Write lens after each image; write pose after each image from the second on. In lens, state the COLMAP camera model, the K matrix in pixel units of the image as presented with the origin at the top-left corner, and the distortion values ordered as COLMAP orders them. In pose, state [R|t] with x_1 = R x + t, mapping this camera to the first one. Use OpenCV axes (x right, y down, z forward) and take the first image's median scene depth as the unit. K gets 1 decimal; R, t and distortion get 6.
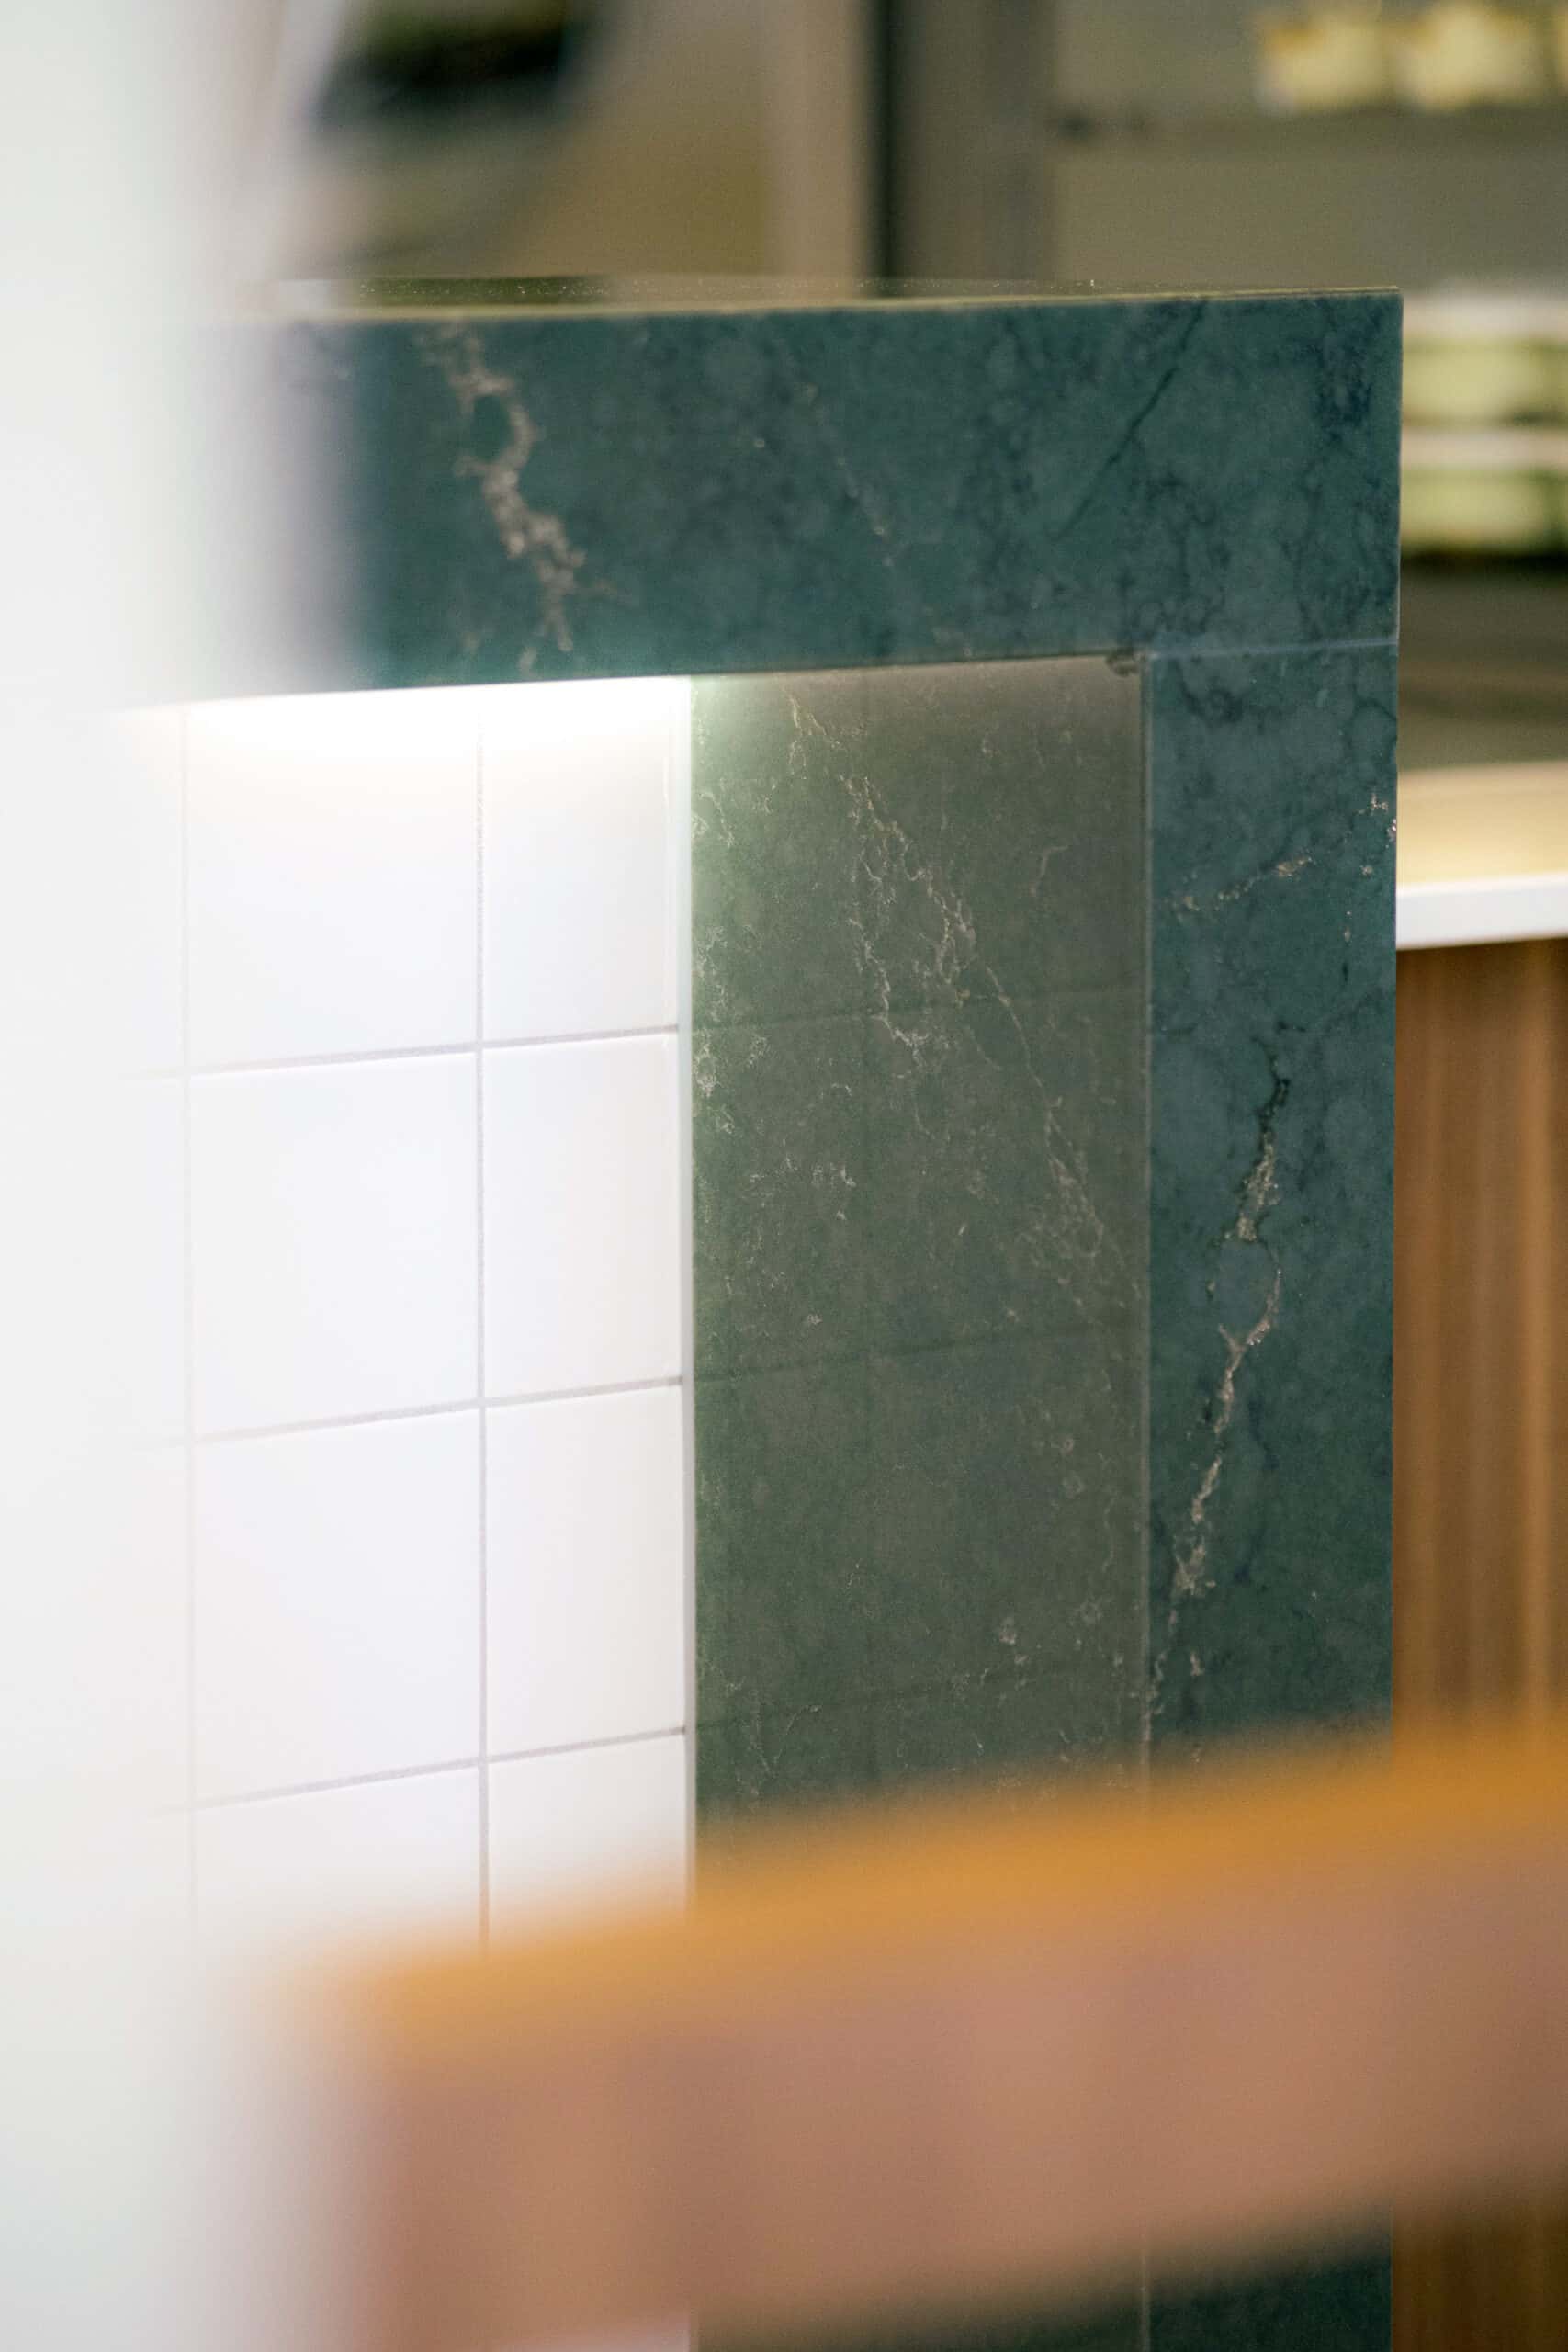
lens RADIAL K [[8703.8, 0, 782.9], [0, 8703.8, 1177.1], [0, 0, 1]] dist [0.305313, 0.000000]
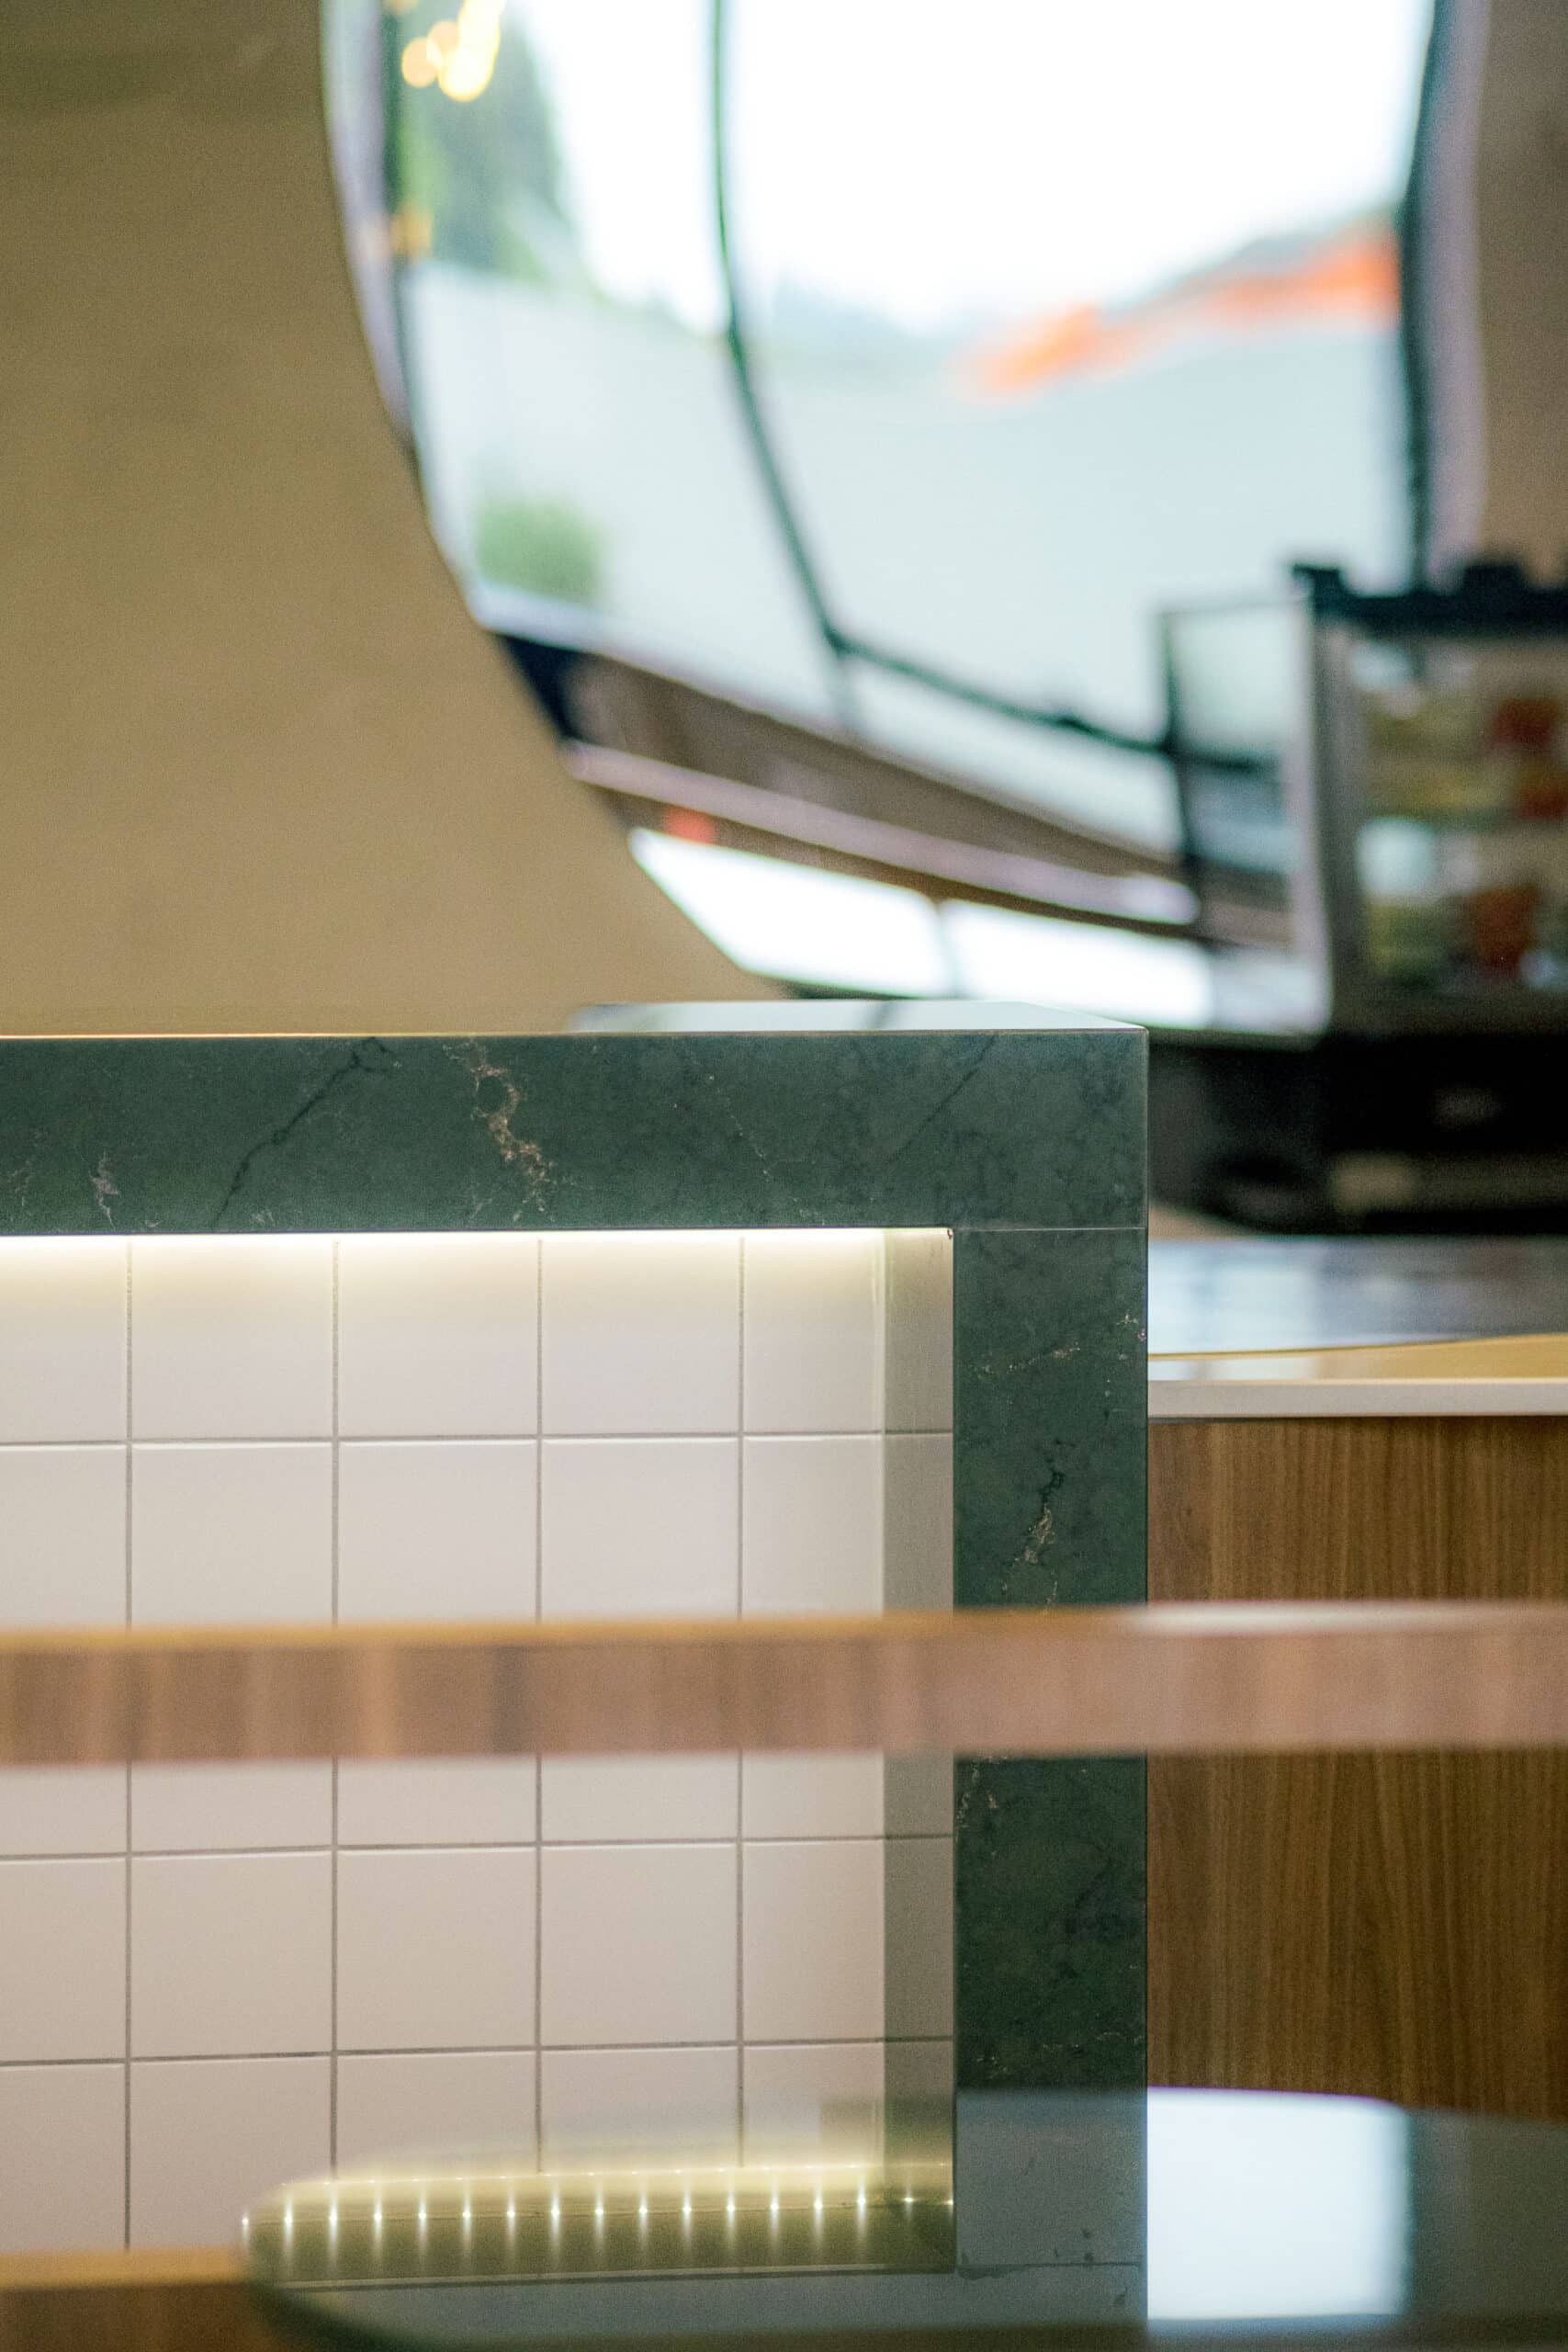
lens RADIAL K [[8703.8, 0, 784.9], [0, 8703.8, 1174.9], [0, 0, 1]] dist [0.305313, 0.000000]
pose [[0.855286, 0.036317, -0.516882, 0.928655], [-0.066424, 0.996995, -0.039861, 0.002598], [0.513882, 0.068426, 0.855128, -0.542615]]
